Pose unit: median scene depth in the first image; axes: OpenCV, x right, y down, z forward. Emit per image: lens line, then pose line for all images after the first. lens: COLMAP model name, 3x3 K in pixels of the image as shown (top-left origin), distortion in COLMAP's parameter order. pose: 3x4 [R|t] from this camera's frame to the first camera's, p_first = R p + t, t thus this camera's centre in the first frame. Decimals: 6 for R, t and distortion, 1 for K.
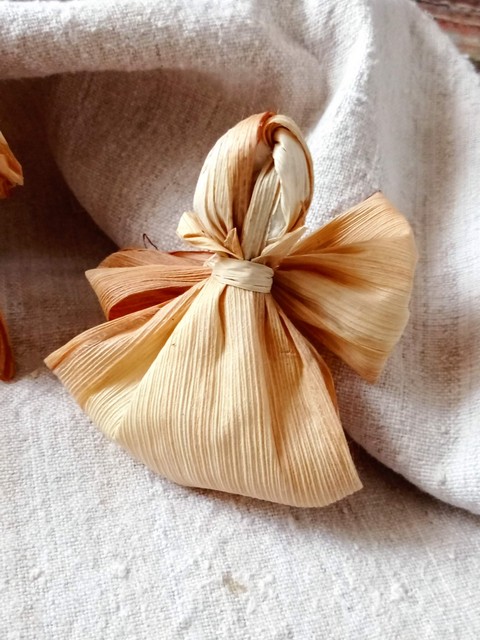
lens RADIAL K [[791.9, 0, 240.0], [0, 791.9, 320.0], [0, 0, 1]] dist [0.066430, -0.104859]
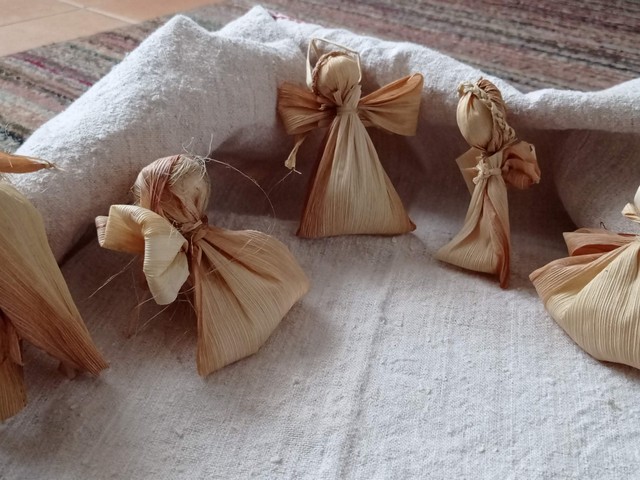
lens RADIAL K [[791.9, 0, 320.0], [0, 791.9, 240.0], [0, 0, 1]] dist [0.066430, -0.104859]
pose [[0.877885, 0.172220, -0.446832, 0.133451], [-0.262681, 0.953366, -0.148636, 0.380568], [0.400396, 0.247859, 0.882184, -0.828195]]
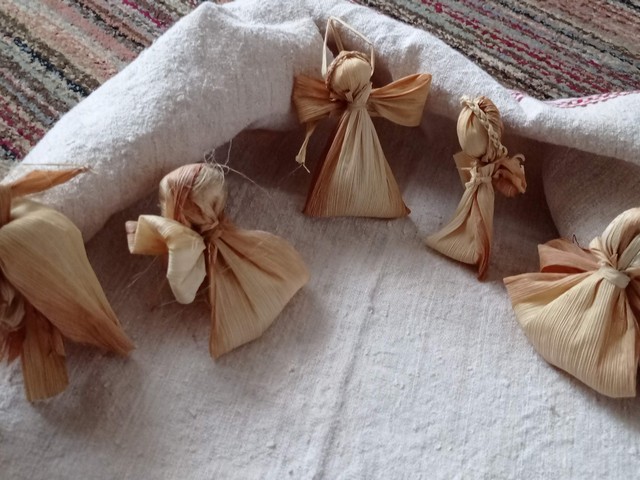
lens RADIAL K [[787.8, 0, 320.2], [0, 787.8, 238.3], [0, 0, 1]] dist [0.082669, -0.127886]
pose [[0.855546, 0.340283, -0.390190, 0.114415], [-0.335118, 0.938457, 0.083631, -0.061639], [0.394635, 0.059209, 0.916928, -1.100874]]
